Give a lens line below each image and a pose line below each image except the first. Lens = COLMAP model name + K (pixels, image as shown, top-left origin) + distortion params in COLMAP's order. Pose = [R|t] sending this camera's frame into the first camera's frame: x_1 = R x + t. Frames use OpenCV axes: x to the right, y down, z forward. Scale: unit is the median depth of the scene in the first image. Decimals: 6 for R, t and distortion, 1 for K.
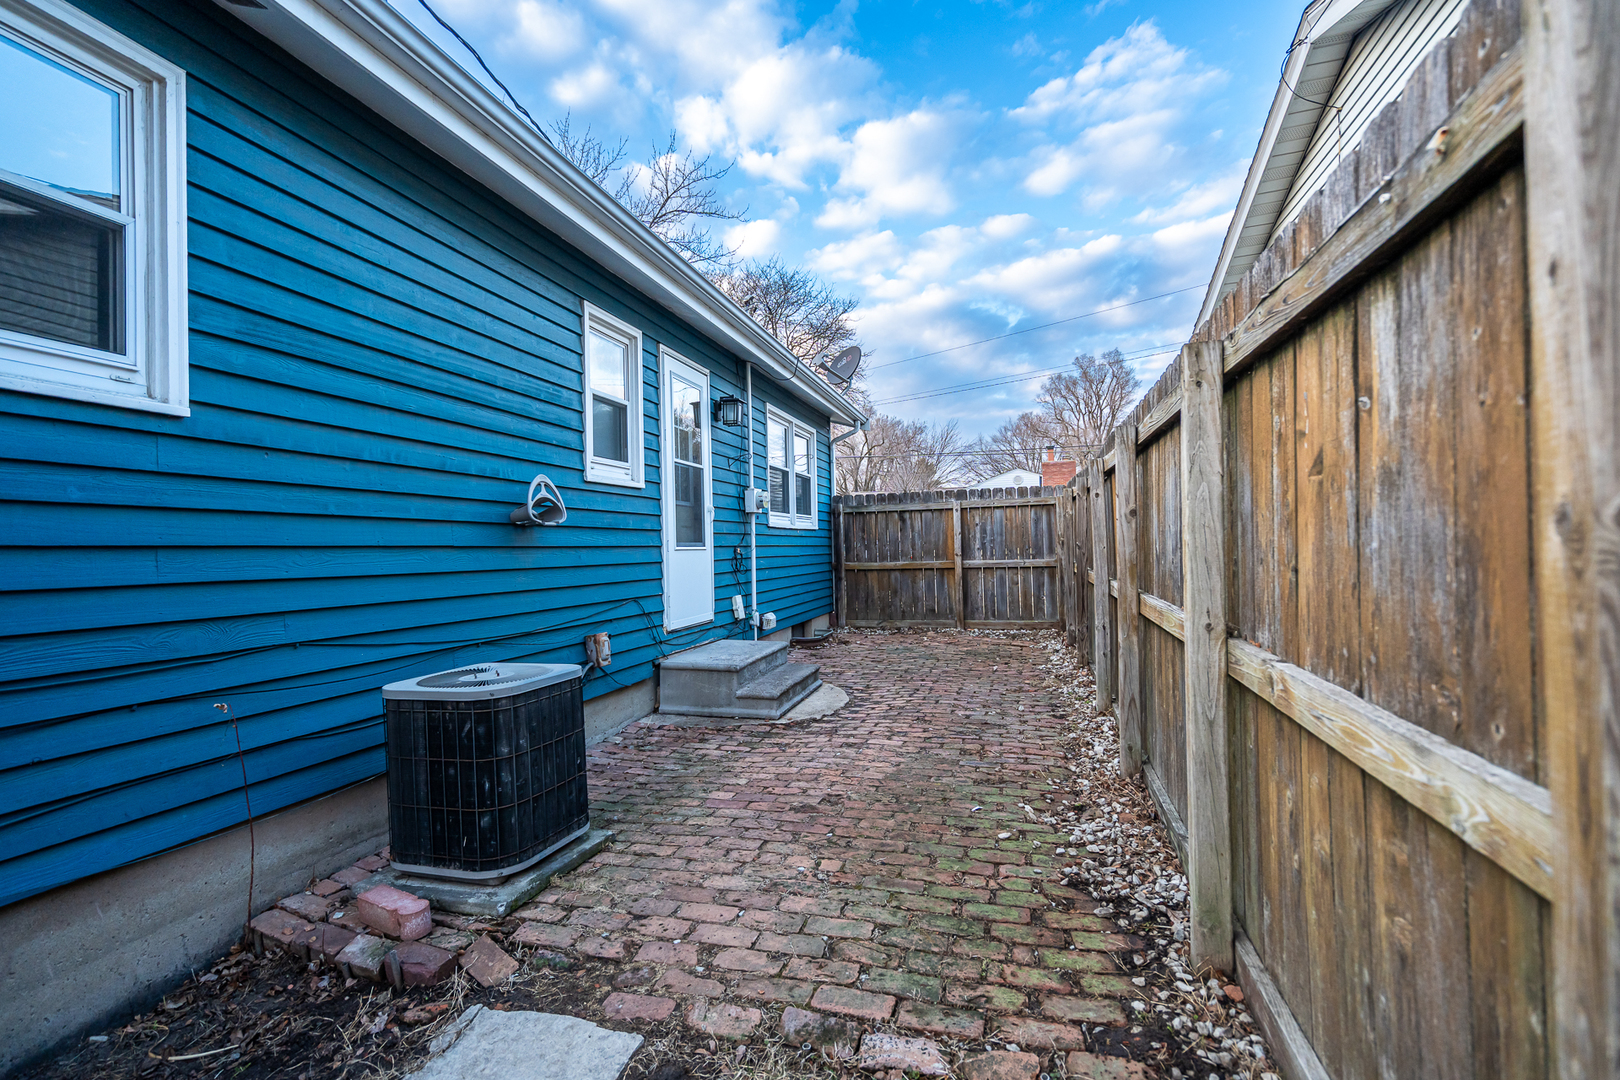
lens RADIAL K [[765.1, 0, 809.8], [0, 765.1, 543.0], [0, 0, 1]] dist [-0.002320, -0.000661]
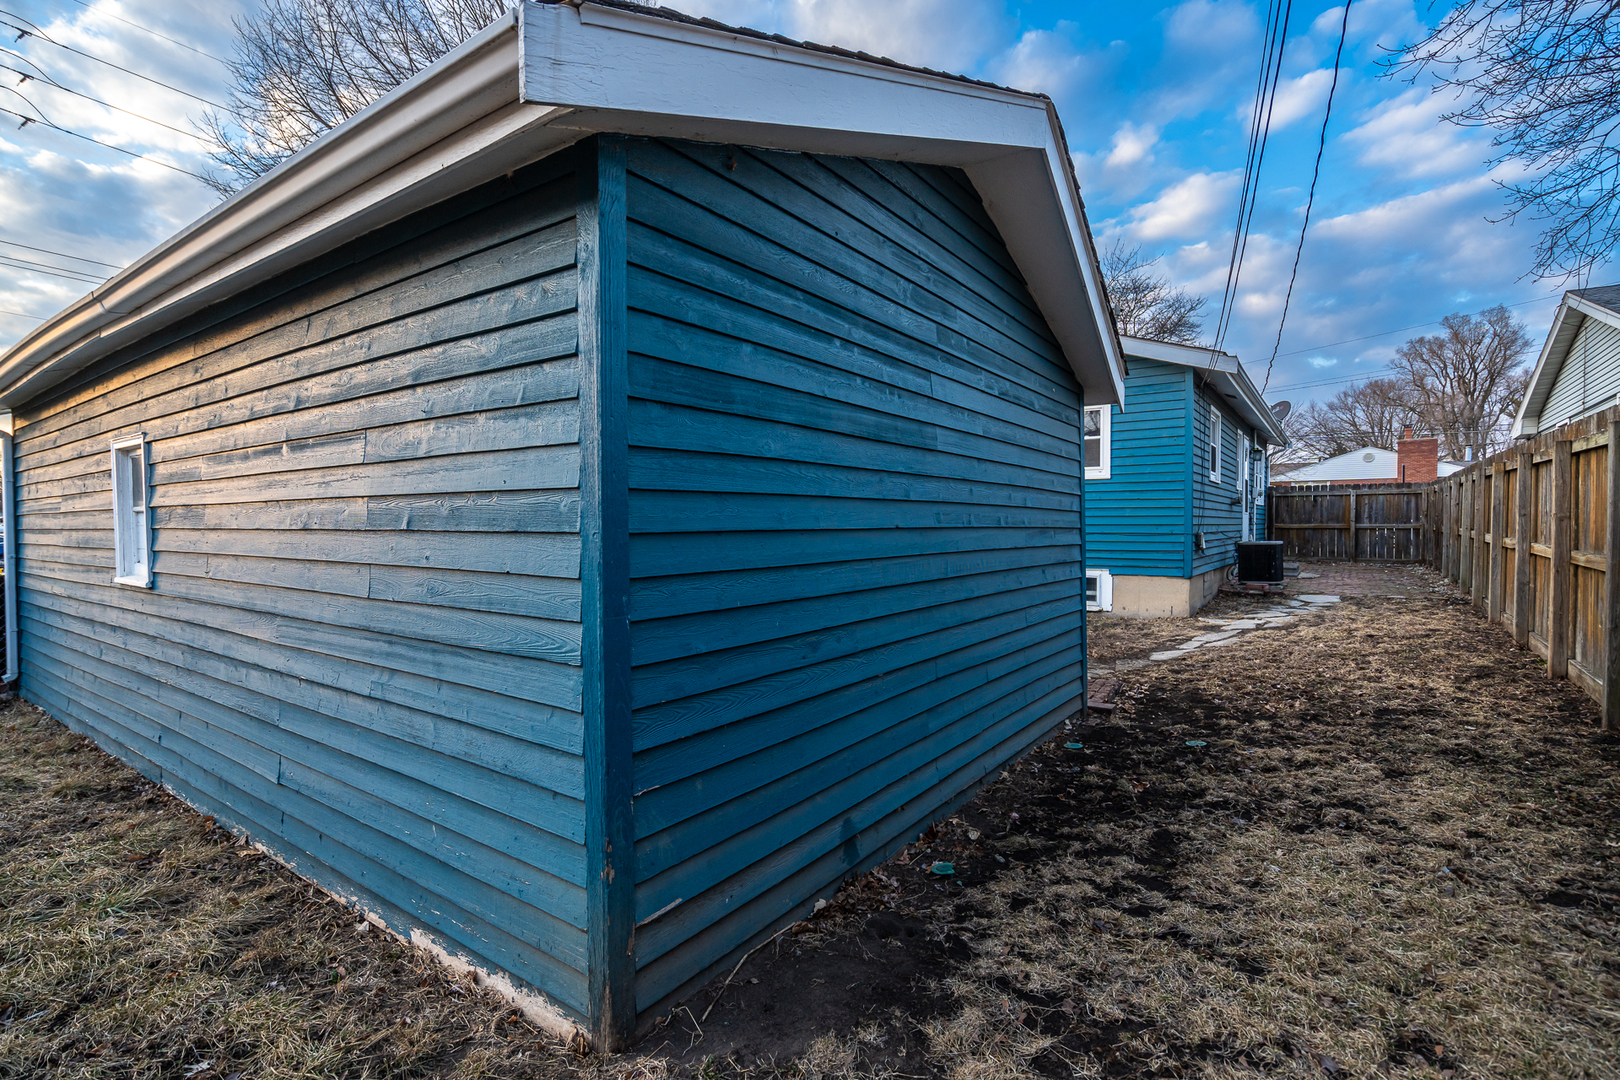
lens RADIAL K [[765.1, 0, 803.1], [0, 765.1, 541.7], [0, 0, 1]] dist [-0.002320, -0.000661]
pose [[0.937301, 0.032193, -0.347031, -0.364200], [-0.019471, 0.999007, 0.040086, 0.016663], [0.347977, -0.030815, 0.936997, -1.044438]]
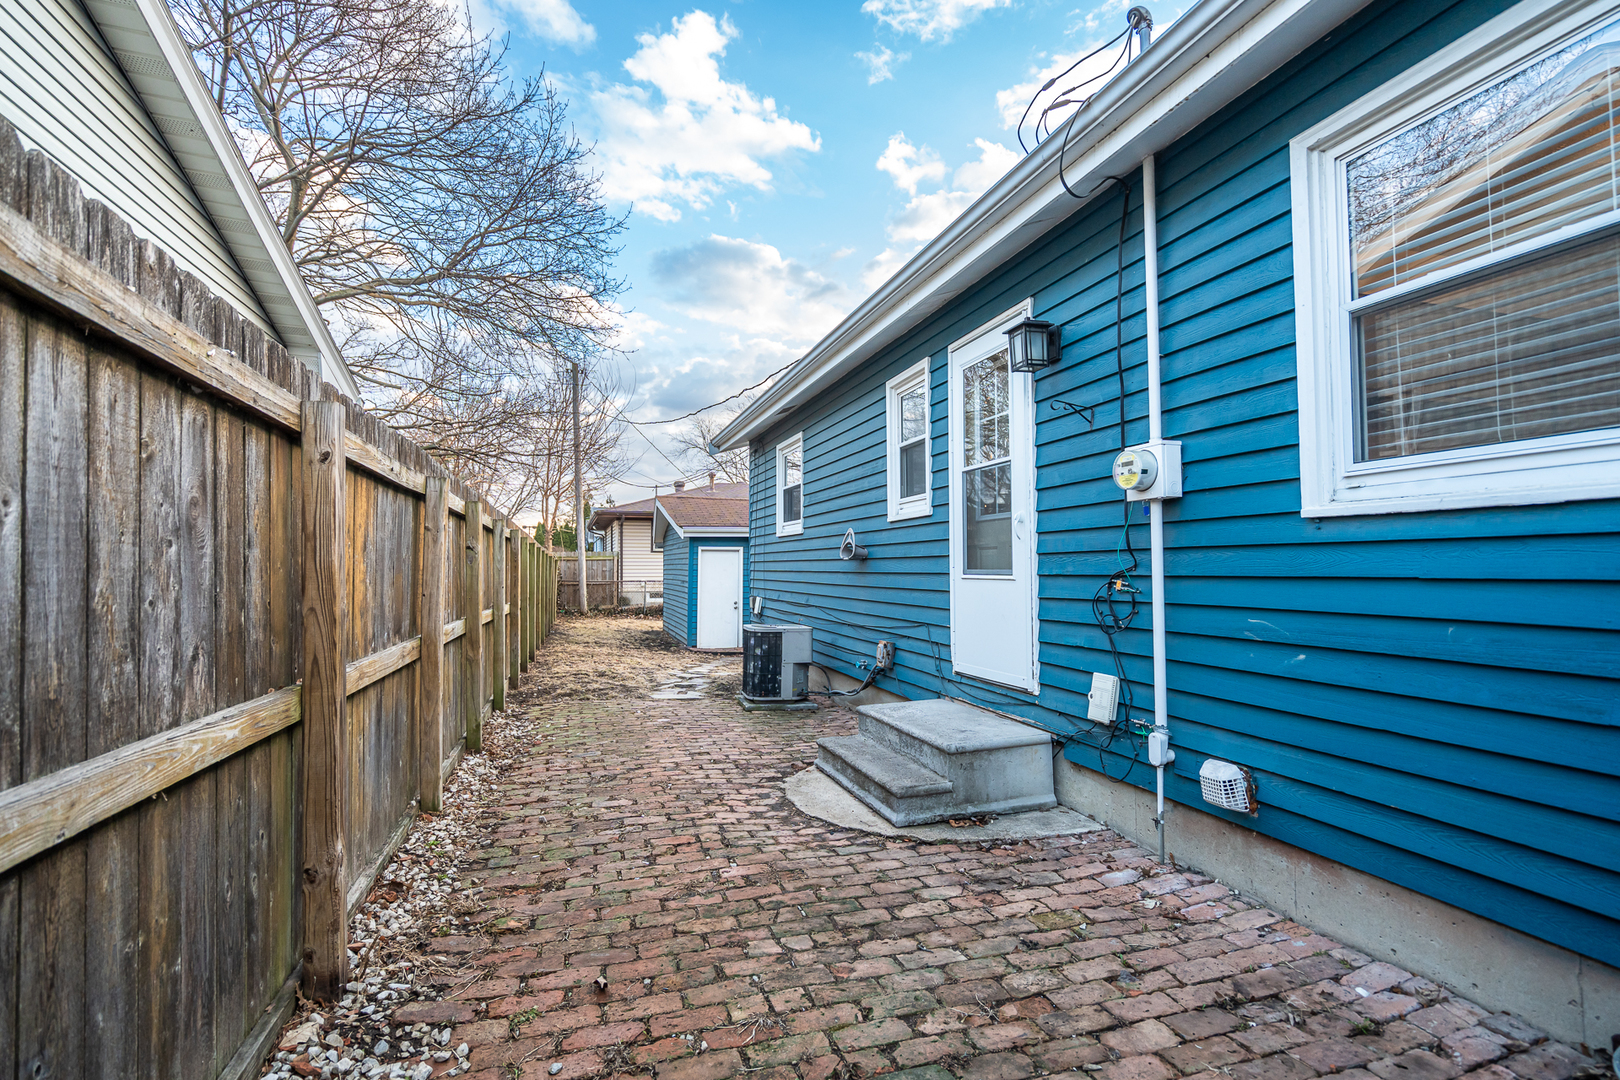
lens RADIAL K [[765.1, 0, 805.9], [0, 765.1, 545.0], [0, 0, 1]] dist [-0.002320, -0.000661]
pose [[-0.845751, 0.015926, -0.533340, 0.336679], [0.032590, 0.999230, -0.021842, -0.011984], [0.532582, -0.035855, -0.845619, 1.318505]]
